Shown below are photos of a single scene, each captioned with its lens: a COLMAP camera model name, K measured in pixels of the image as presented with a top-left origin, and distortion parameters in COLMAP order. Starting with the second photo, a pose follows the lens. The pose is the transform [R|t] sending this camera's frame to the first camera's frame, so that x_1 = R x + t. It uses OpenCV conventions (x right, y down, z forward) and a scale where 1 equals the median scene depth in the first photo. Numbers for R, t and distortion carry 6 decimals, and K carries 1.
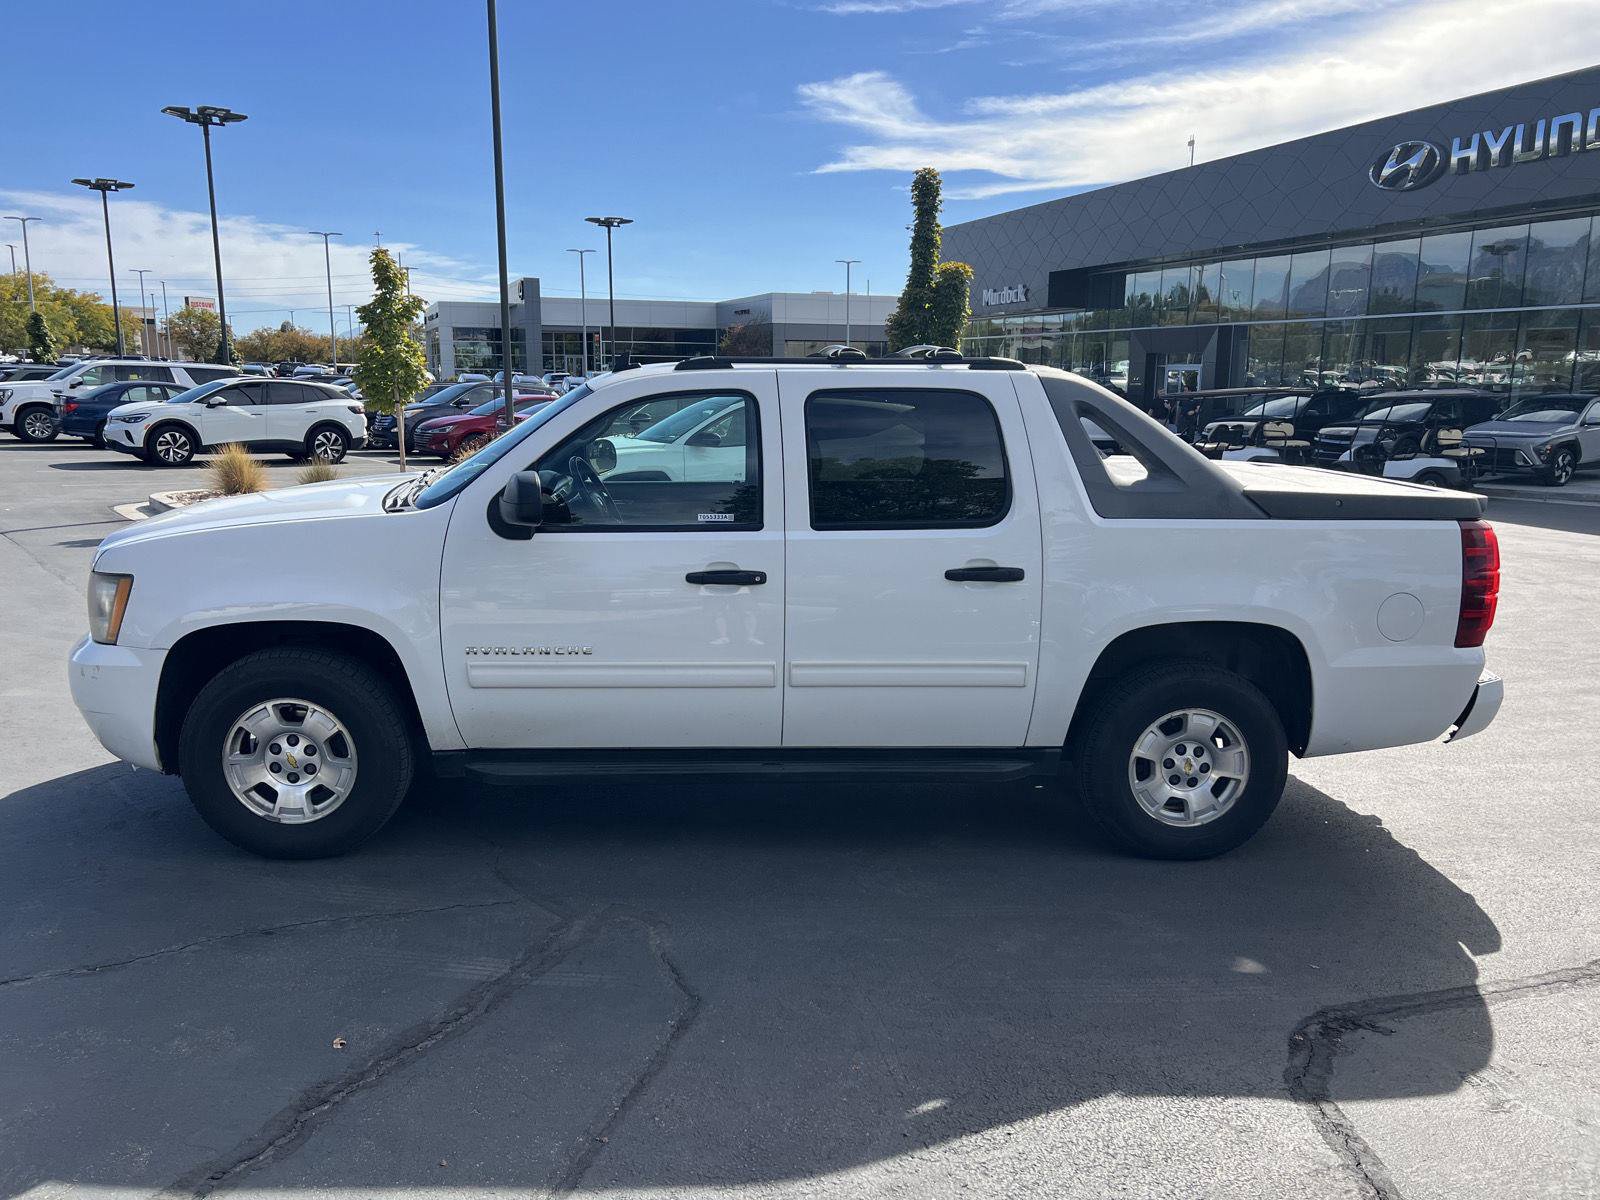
lens RADIAL K [[1203.6, 0, 789.6], [0, 1203.6, 623.0], [0, 0, 1]] dist [0.038461, -0.051499]
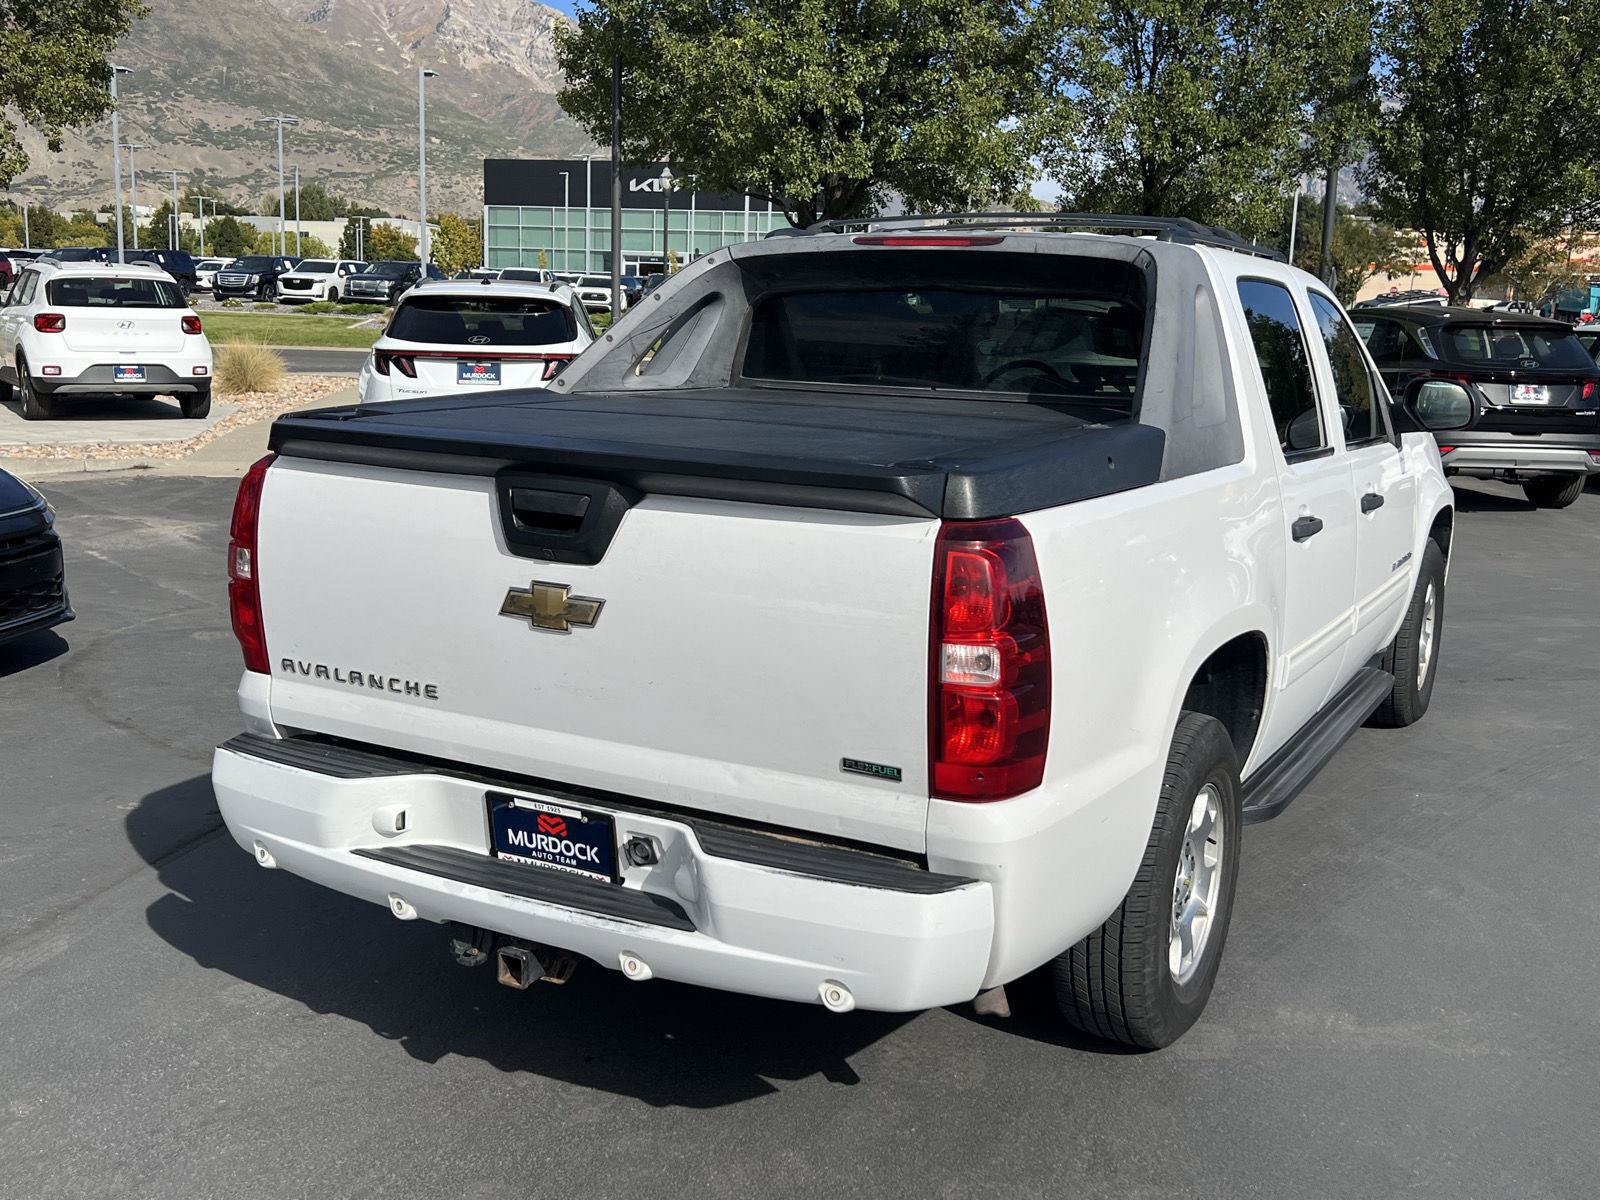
lens RADIAL K [[1610.3, 0, 798.5], [0, 1610.3, 626.9], [0, 0, 1]] dist [0.072337, -0.135360]
pose [[-0.539860, 0.131010, -0.831497, 1.076153], [-0.209022, 0.936010, 0.283187, -0.275178], [0.815390, 0.326682, -0.477931, 1.585471]]
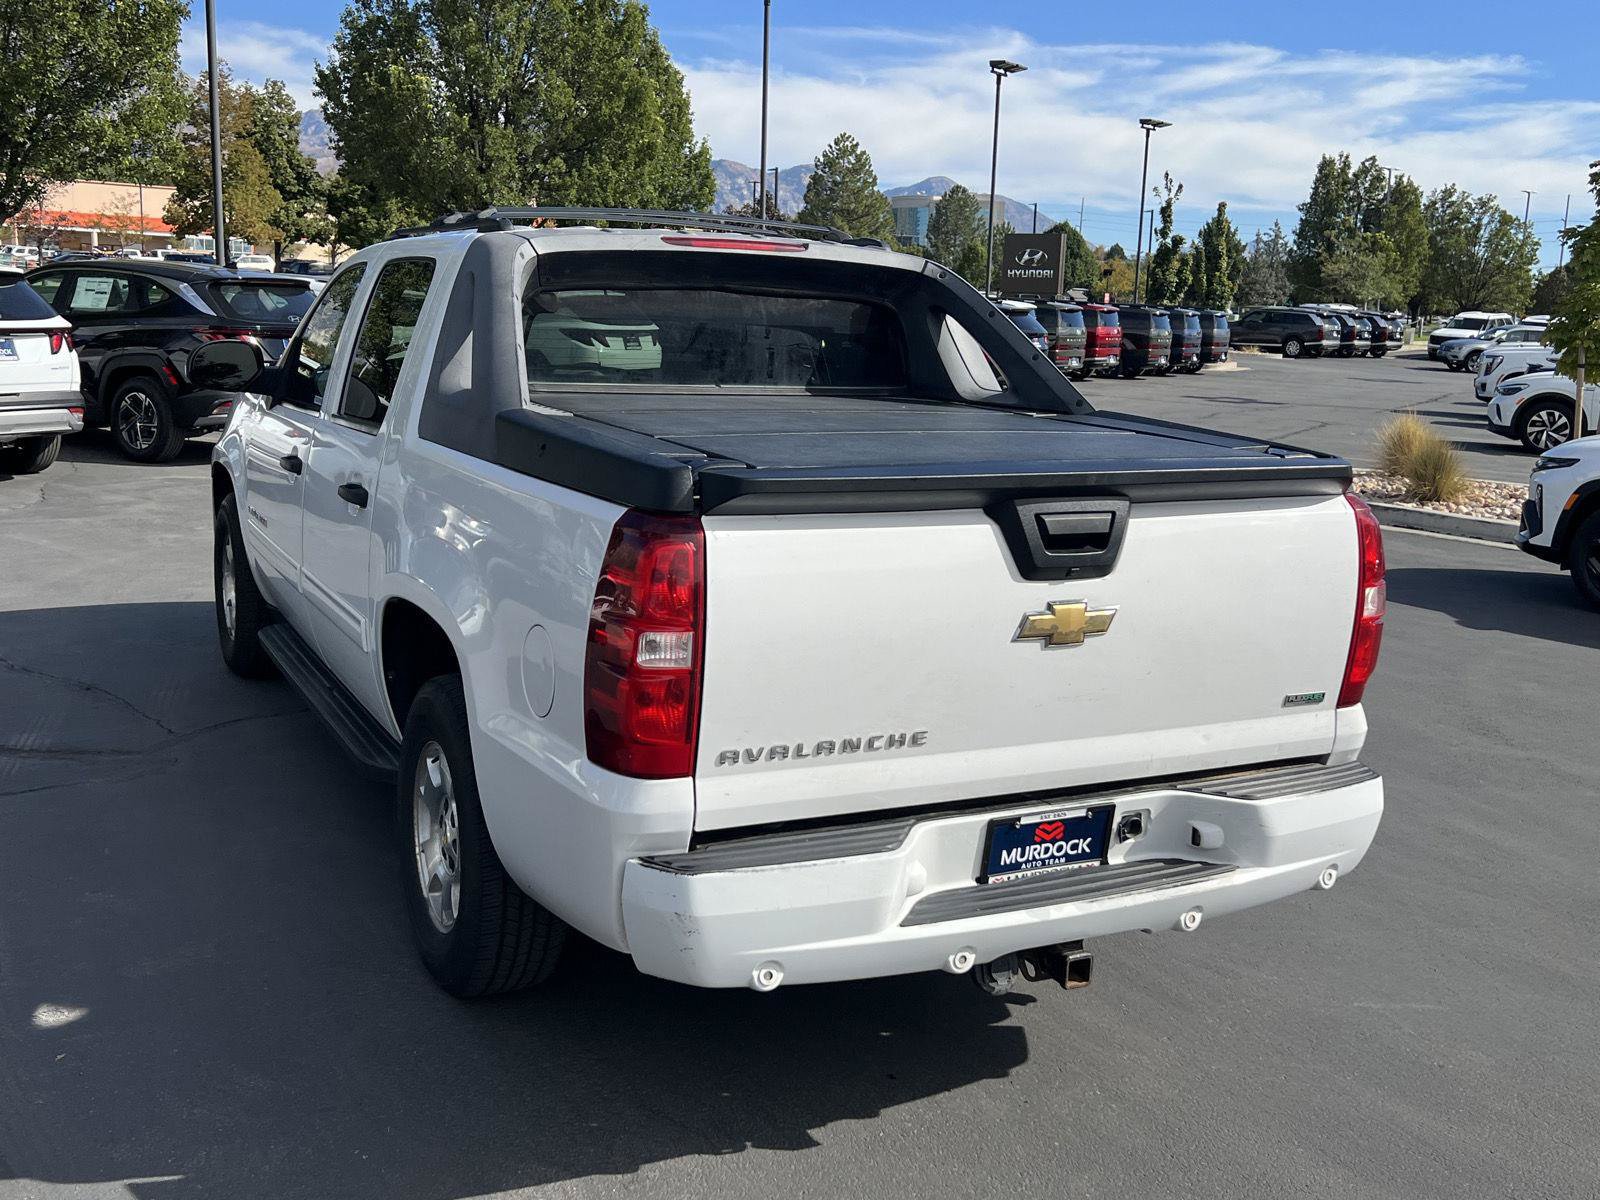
lens RADIAL K [[1610.3, 0, 798.5], [0, 1610.3, 626.9], [0, 0, 1]] dist [0.072337, -0.135360]
pose [[0.389367, 0.179575, -0.903408, 1.160951], [-0.215875, 0.971284, 0.100025, -0.116101], [0.895428, 0.156076, 0.416952, 0.787264]]
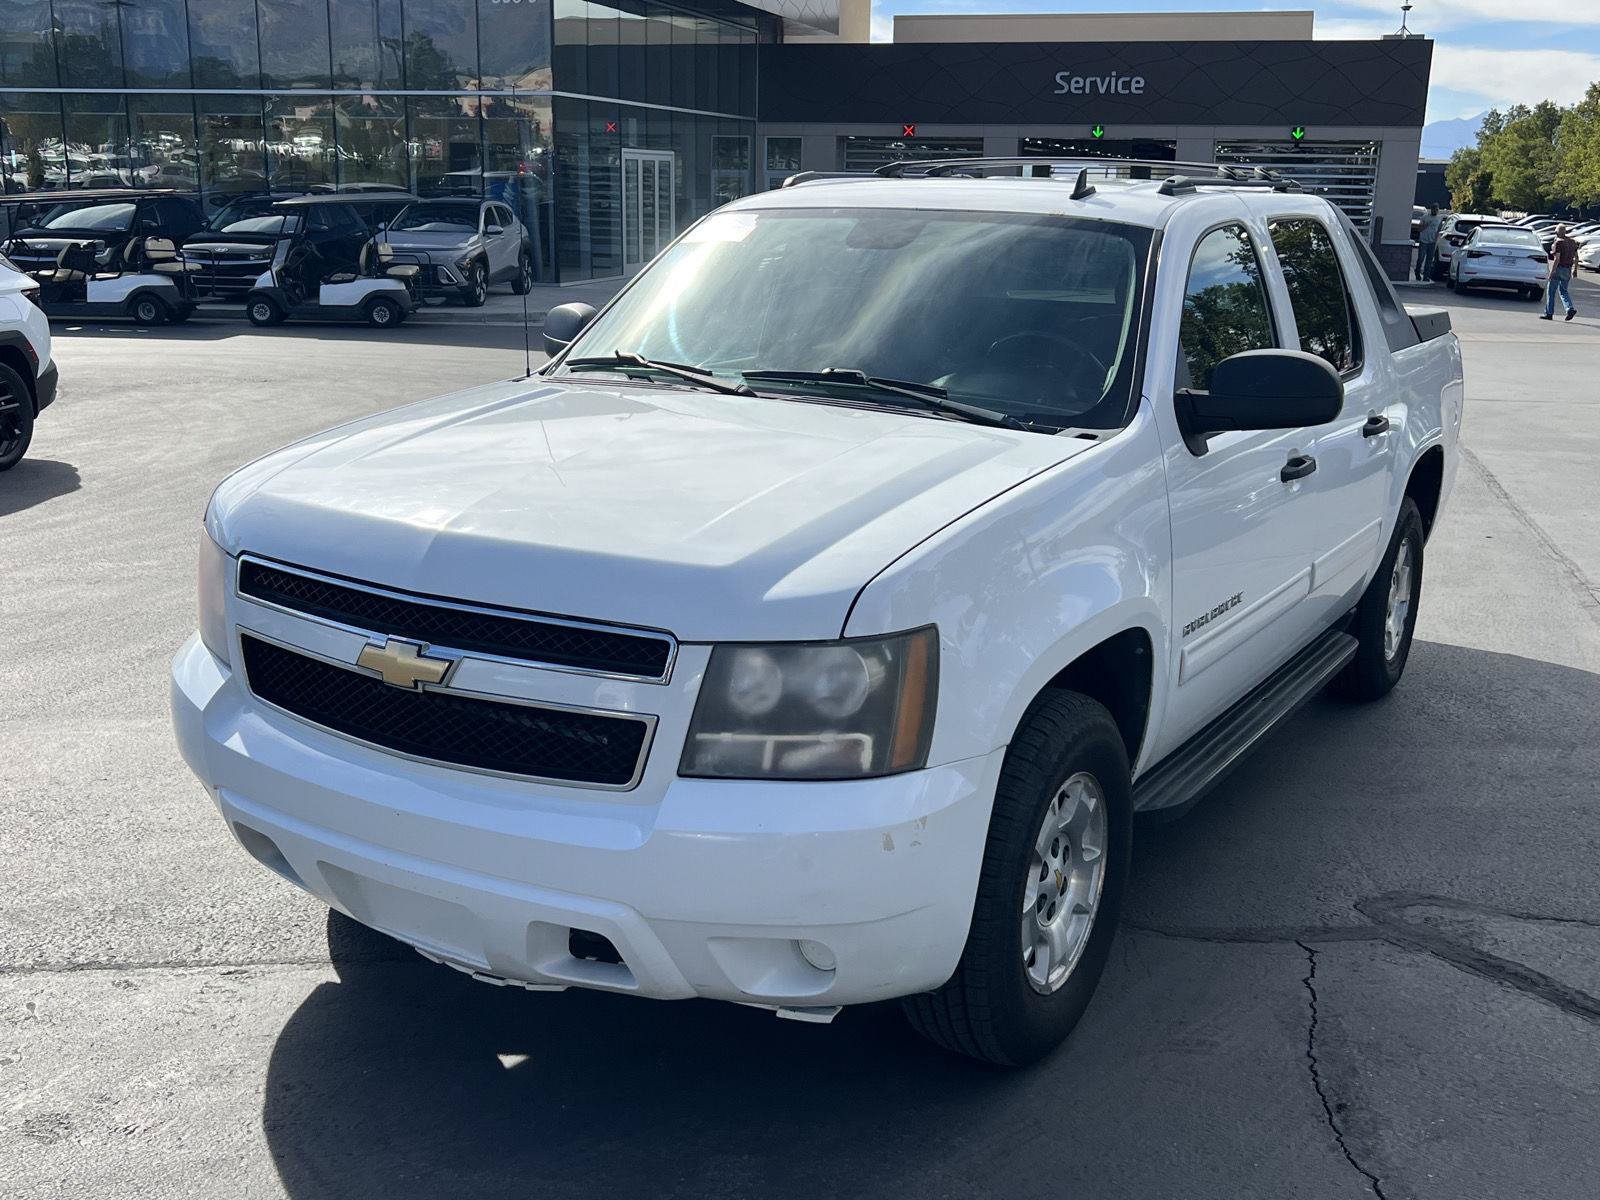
lens RADIAL K [[1610.3, 0, 798.5], [0, 1610.3, 626.9], [0, 0, 1]] dist [0.072337, -0.135360]
pose [[0.579901, -0.212858, 0.786388, -1.007850], [0.153440, 0.976526, 0.151175, -0.134929], [-0.800107, 0.032997, 0.598950, 0.588737]]
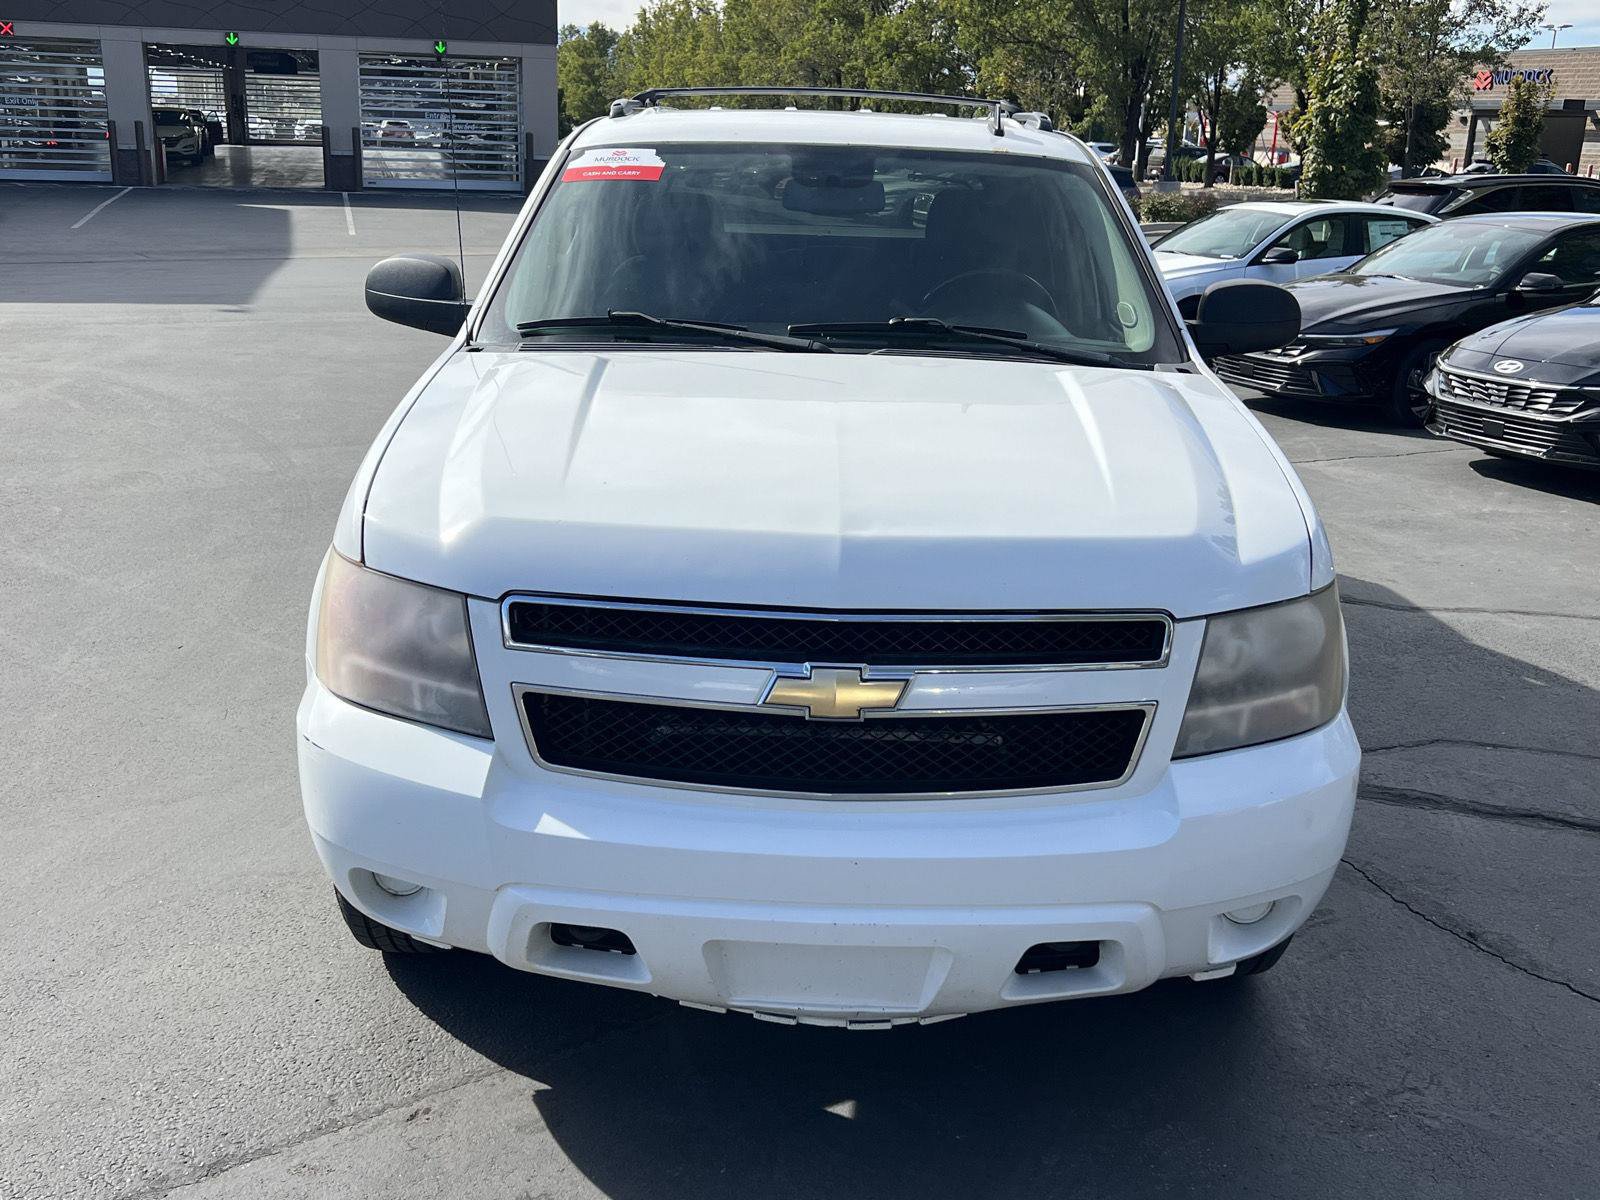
lens RADIAL K [[1610.3, 0, 798.5], [0, 1610.3, 626.9], [0, 0, 1]] dist [0.072337, -0.135360]
pose [[0.075689, -0.304201, 0.949596, -1.117122], [0.175720, 0.941493, 0.287599, -0.230901], [-0.981526, 0.145095, 0.124715, 1.041850]]
